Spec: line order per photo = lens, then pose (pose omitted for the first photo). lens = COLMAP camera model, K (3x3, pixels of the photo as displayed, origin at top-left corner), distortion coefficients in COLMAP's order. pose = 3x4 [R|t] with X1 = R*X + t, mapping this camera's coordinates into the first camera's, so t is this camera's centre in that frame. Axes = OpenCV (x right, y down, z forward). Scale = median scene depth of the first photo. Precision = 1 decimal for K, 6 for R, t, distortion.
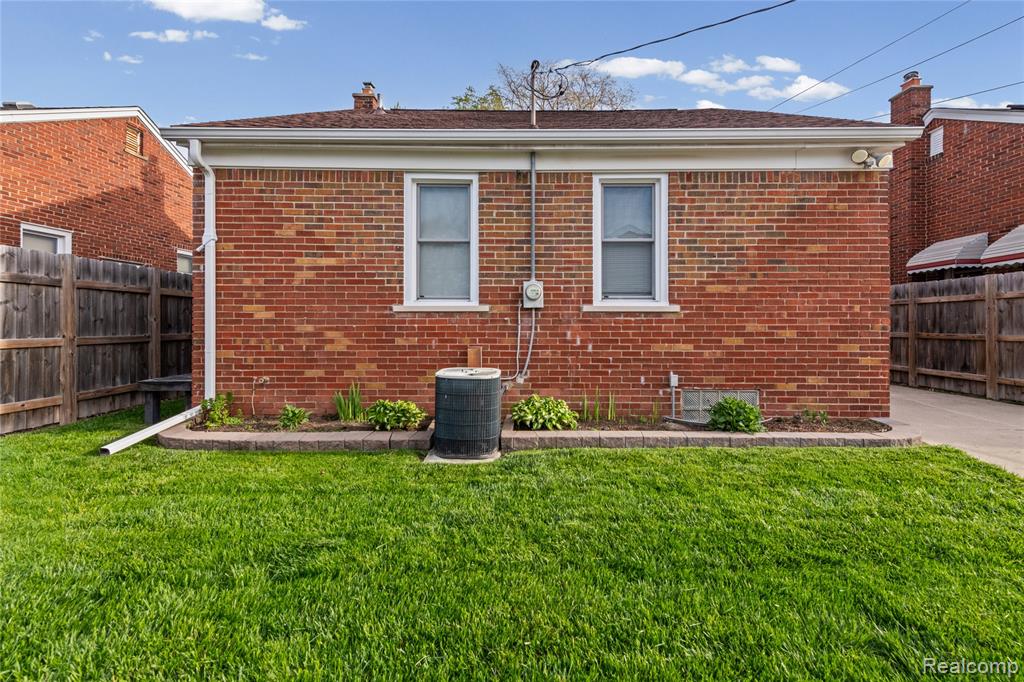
lens RADIAL K [[406.4, 0, 509.1], [0, 406.4, 301.4], [0, 0, 1]] dist [0.012073, -0.002001]
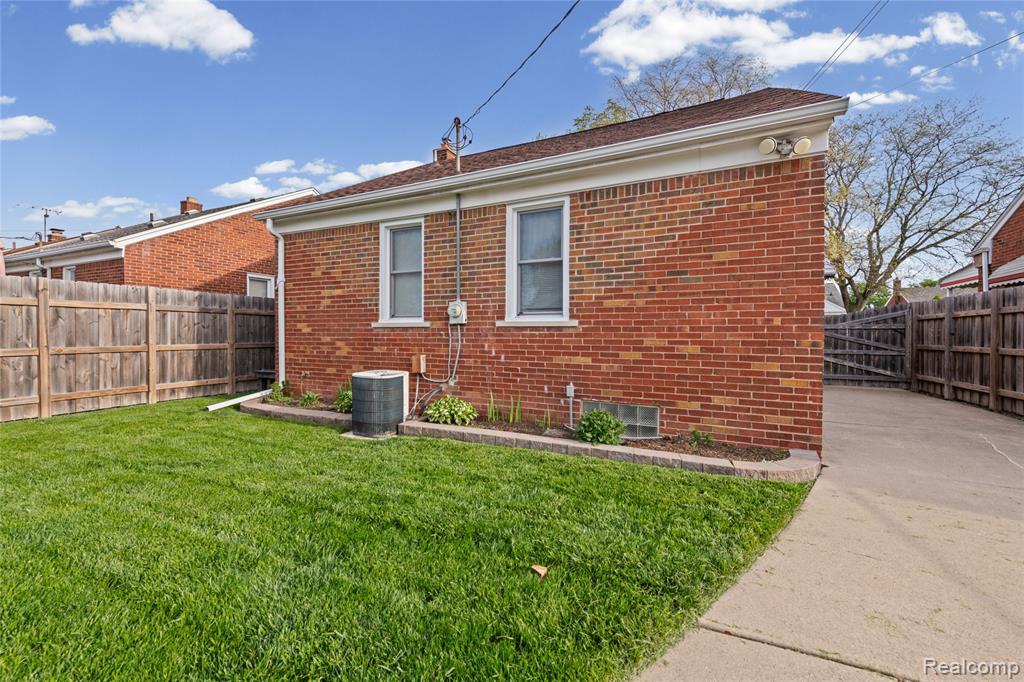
lens RADIAL K [[406.4, 0, 543.3], [0, 406.4, 313.8], [0, 0, 1]] dist [0.012073, -0.002001]
pose [[0.908587, -0.017905, -0.417312, 0.778632], [0.020517, 0.999788, 0.001776, -0.010539], [0.417192, -0.010175, 0.908762, 0.010901]]
